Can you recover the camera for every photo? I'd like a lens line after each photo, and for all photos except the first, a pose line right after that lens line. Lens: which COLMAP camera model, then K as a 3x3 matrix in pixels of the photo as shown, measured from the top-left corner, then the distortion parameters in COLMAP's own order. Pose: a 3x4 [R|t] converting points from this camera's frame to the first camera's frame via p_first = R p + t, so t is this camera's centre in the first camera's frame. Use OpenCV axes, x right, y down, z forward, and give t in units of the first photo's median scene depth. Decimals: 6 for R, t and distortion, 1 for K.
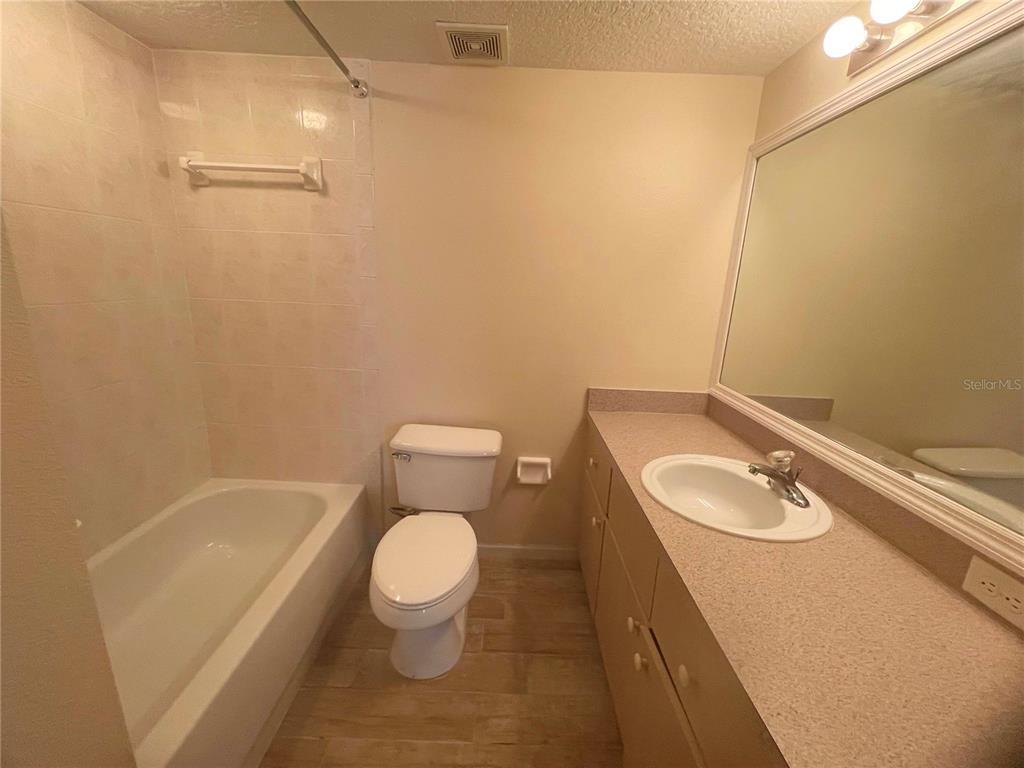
lens RADIAL K [[411.0, 0, 507.2], [0, 411.0, 383.6], [0, 0, 1]] dist [-0.001171, 0.000017]
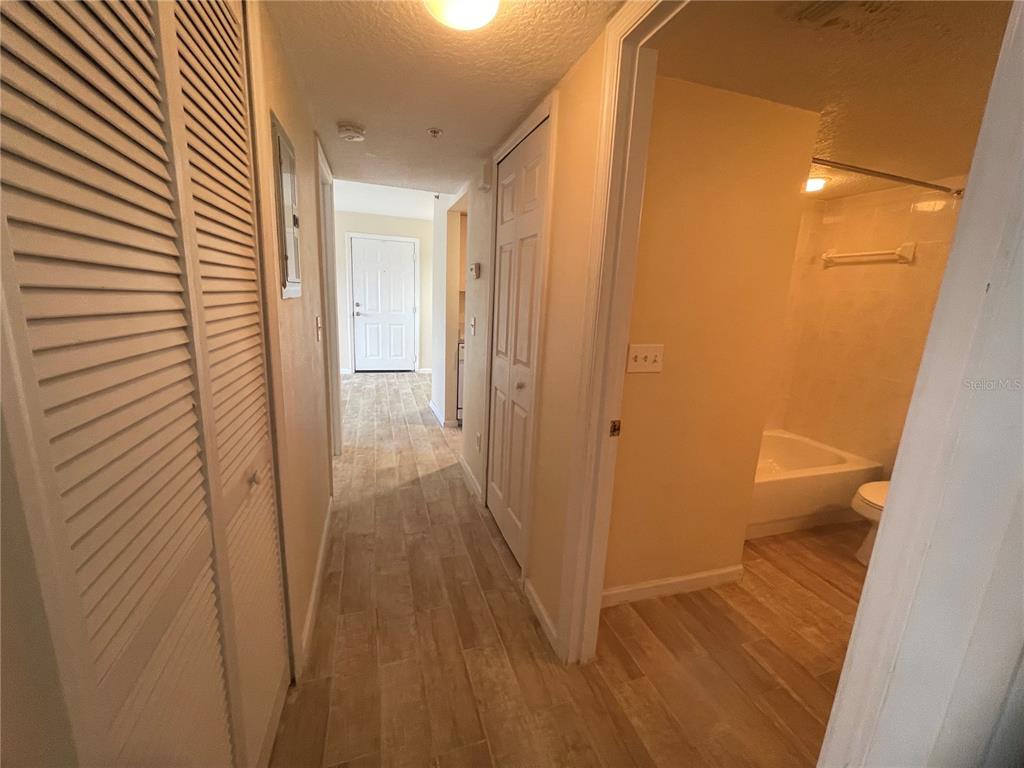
lens RADIAL K [[411.0, 0, 507.6], [0, 411.0, 376.1], [0, 0, 1]] dist [-0.001171, 0.000017]
pose [[0.305832, 0.169667, -0.936846, 0.614797], [-0.264664, 0.960361, 0.087526, 0.209745], [0.914560, 0.221181, 0.338613, -0.828499]]
